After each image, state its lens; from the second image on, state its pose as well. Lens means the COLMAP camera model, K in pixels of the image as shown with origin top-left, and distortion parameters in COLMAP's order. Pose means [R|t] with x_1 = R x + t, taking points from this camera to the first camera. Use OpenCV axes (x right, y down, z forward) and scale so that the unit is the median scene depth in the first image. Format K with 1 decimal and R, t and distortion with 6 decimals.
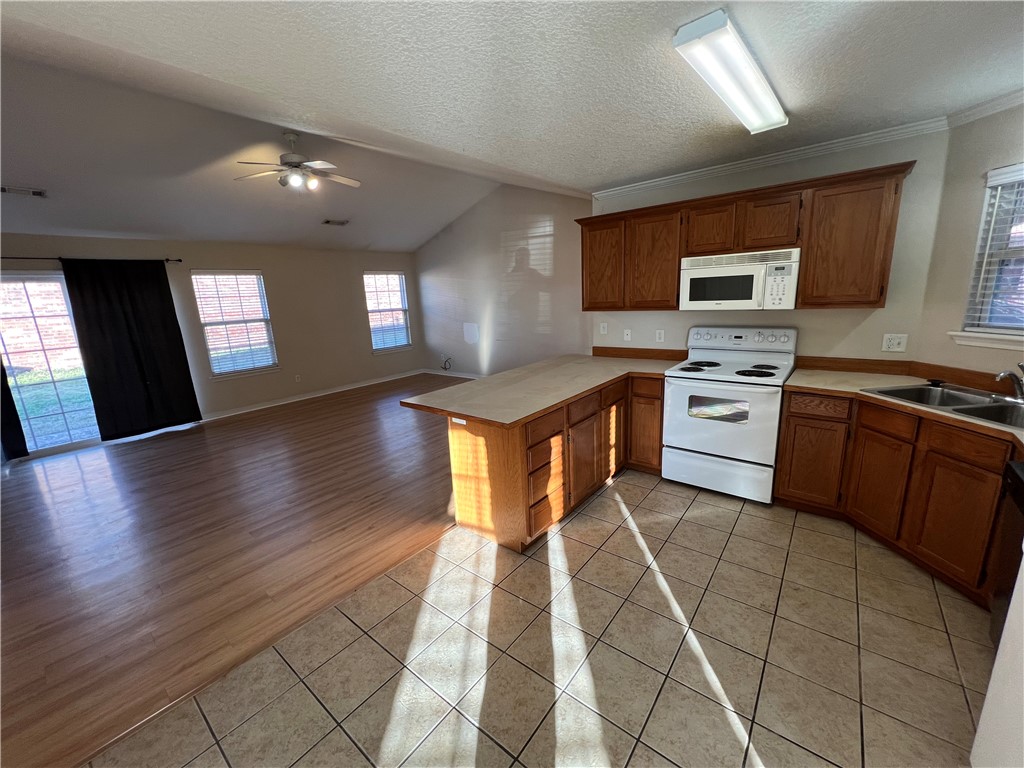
lens RADIAL K [[408.3, 0, 509.4], [0, 408.3, 384.8], [0, 0, 1]] dist [-0.001364, 0.000571]
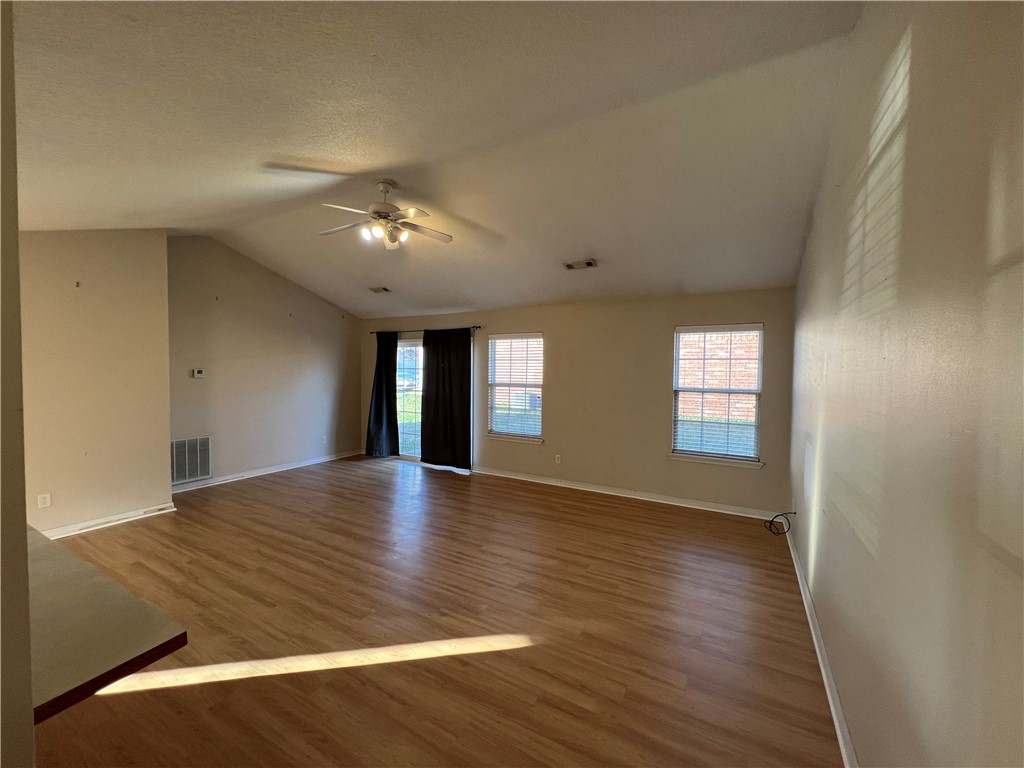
lens RADIAL K [[408.3, 0, 509.3], [0, 408.3, 381.4], [0, 0, 1]] dist [-0.001364, 0.000571]
pose [[0.170940, 0.076841, -0.982280, 0.597001], [-0.232949, 0.971841, 0.035486, -0.394307], [0.957347, 0.222756, 0.184027, 1.635861]]
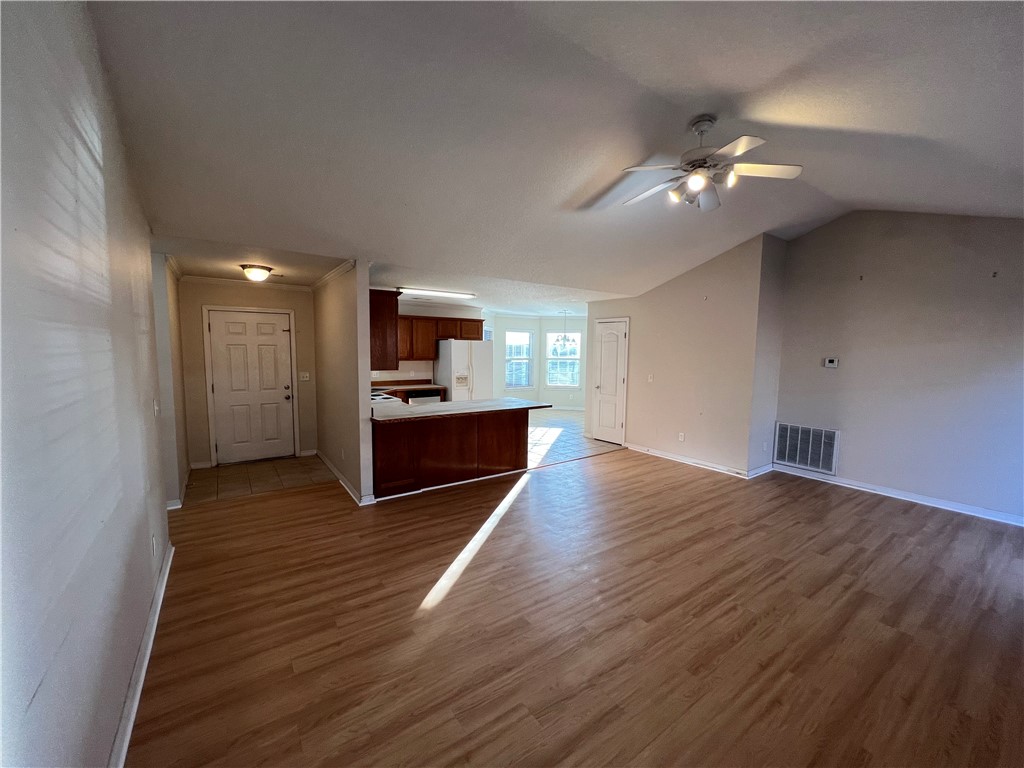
lens RADIAL K [[408.3, 0, 514.1], [0, 408.3, 385.6], [0, 0, 1]] dist [-0.001364, 0.000571]
pose [[-0.967203, 0.012820, 0.253679, -0.533735], [0.088124, 0.953628, 0.287799, -0.564166], [-0.238226, 0.300716, -0.923482, 2.568285]]
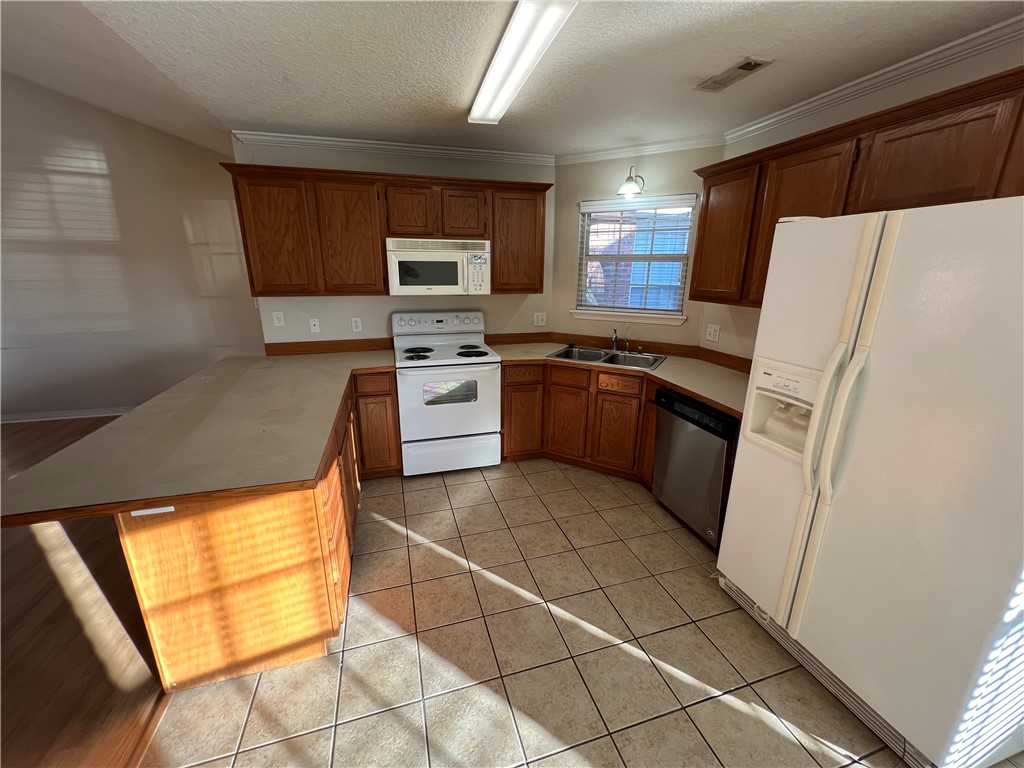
lens RADIAL K [[408.3, 0, 512.6], [0, 408.3, 384.9], [0, 0, 1]] dist [-0.001364, 0.000571]
pose [[0.564300, -0.178265, 0.806094, -0.223823], [0.147692, 0.982456, 0.113875, -0.052710], [-0.812251, 0.054794, 0.580728, 0.275214]]
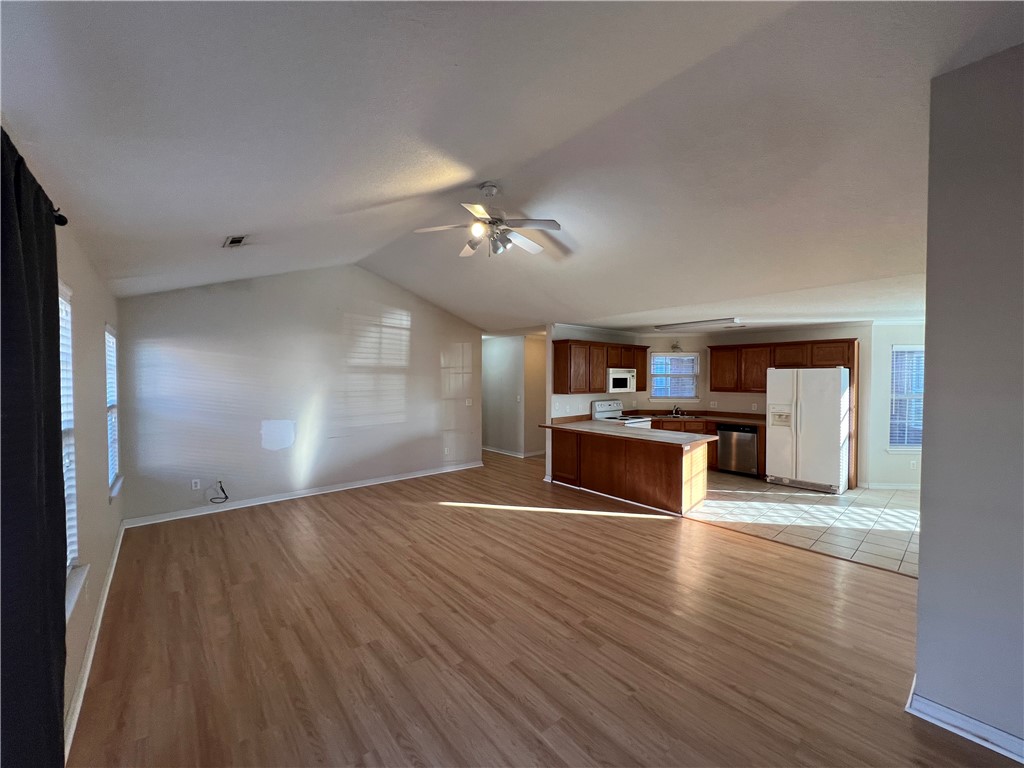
lens RADIAL K [[408.3, 0, 507.1], [0, 408.3, 388.5], [0, 0, 1]] dist [-0.001364, 0.000571]
pose [[0.174601, 0.018982, 0.984456, -1.838586], [0.206028, 0.976978, -0.055379, -0.214000], [-0.962843, 0.212495, 0.166671, 1.253965]]
